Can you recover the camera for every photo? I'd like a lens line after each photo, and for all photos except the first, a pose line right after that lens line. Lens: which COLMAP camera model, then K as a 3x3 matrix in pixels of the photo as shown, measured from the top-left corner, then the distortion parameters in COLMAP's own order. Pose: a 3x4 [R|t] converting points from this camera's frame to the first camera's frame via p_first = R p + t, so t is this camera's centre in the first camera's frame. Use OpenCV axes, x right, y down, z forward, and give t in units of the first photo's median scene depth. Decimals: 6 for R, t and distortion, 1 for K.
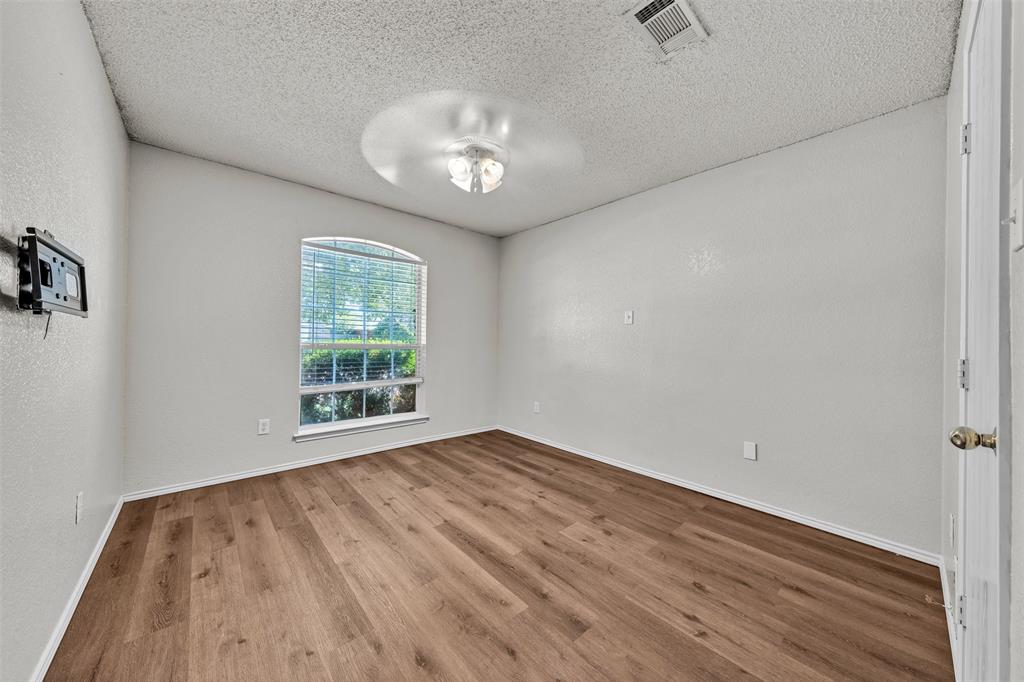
lens RADIAL K [[352.7, 0, 512.3], [0, 352.7, 340.6], [0, 0, 1]] dist [-0.000040, 0.000015]
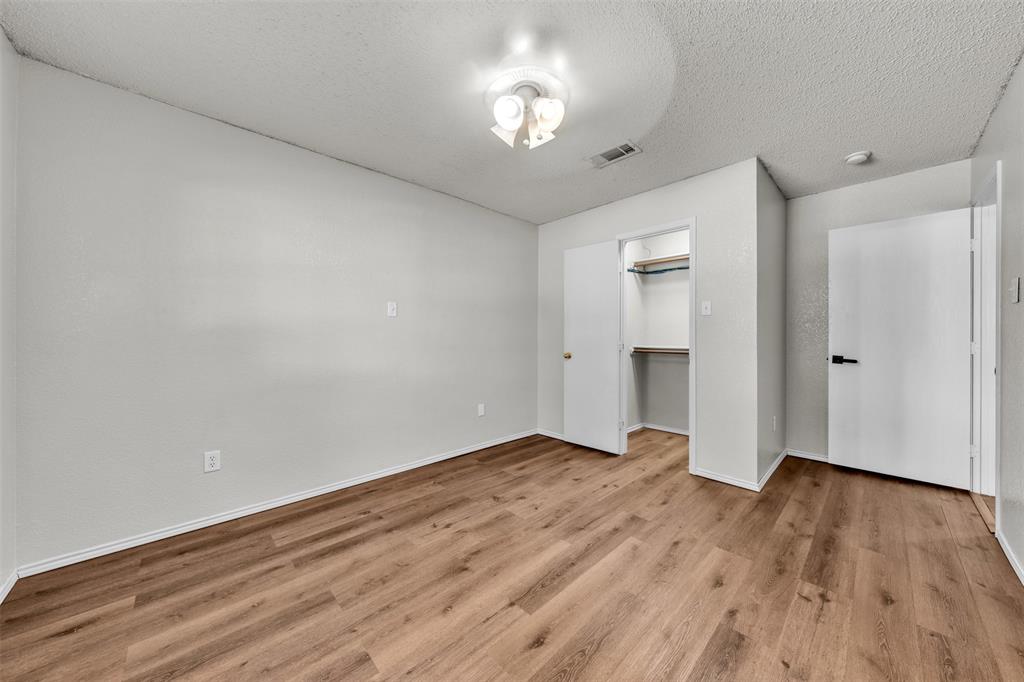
lens RADIAL K [[352.7, 0, 512.3], [0, 352.7, 337.0], [0, 0, 1]] dist [-0.000040, 0.000015]
pose [[-0.034439, -0.016925, 0.999263, -0.790485], [-0.001993, 0.999856, 0.016866, -0.013441], [-0.999405, -0.001411, -0.034468, 0.940182]]
